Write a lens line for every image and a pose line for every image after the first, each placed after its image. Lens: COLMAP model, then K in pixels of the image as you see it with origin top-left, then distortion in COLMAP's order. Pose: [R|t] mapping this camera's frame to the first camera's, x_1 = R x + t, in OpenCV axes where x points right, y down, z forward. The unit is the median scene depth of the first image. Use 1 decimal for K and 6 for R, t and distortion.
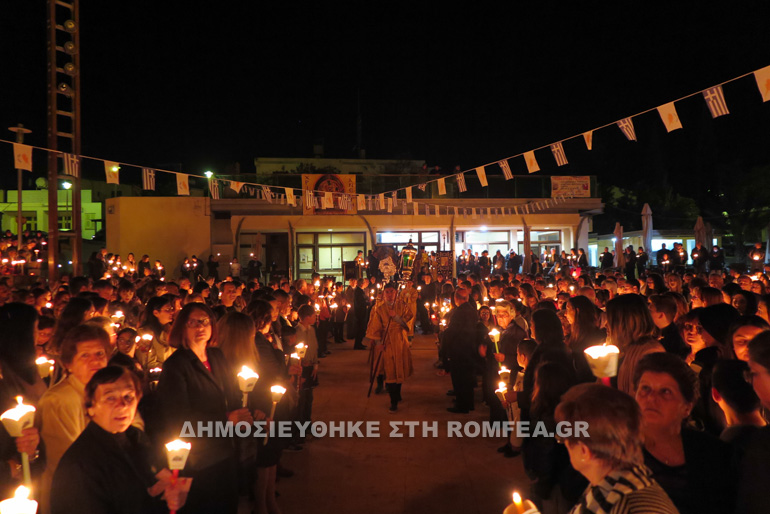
lens RADIAL K [[548.3, 0, 385.0], [0, 548.3, 257.0], [0, 0, 1]] dist [-0.002113, 0.000767]
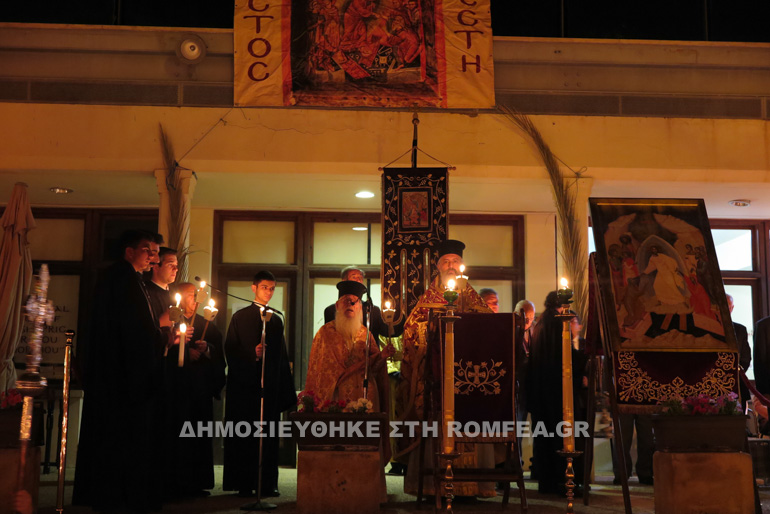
lens RADIAL K [[975.5, 0, 385.0], [0, 975.5, 257.0], [0, 0, 1]] dist [0.074005, 0.003029]
pose [[0.995276, 0.005134, -0.096953, -0.052970], [-0.017036, 0.992342, -0.122337, 0.021695], [0.095583, 0.123411, 0.987742, 0.608116]]
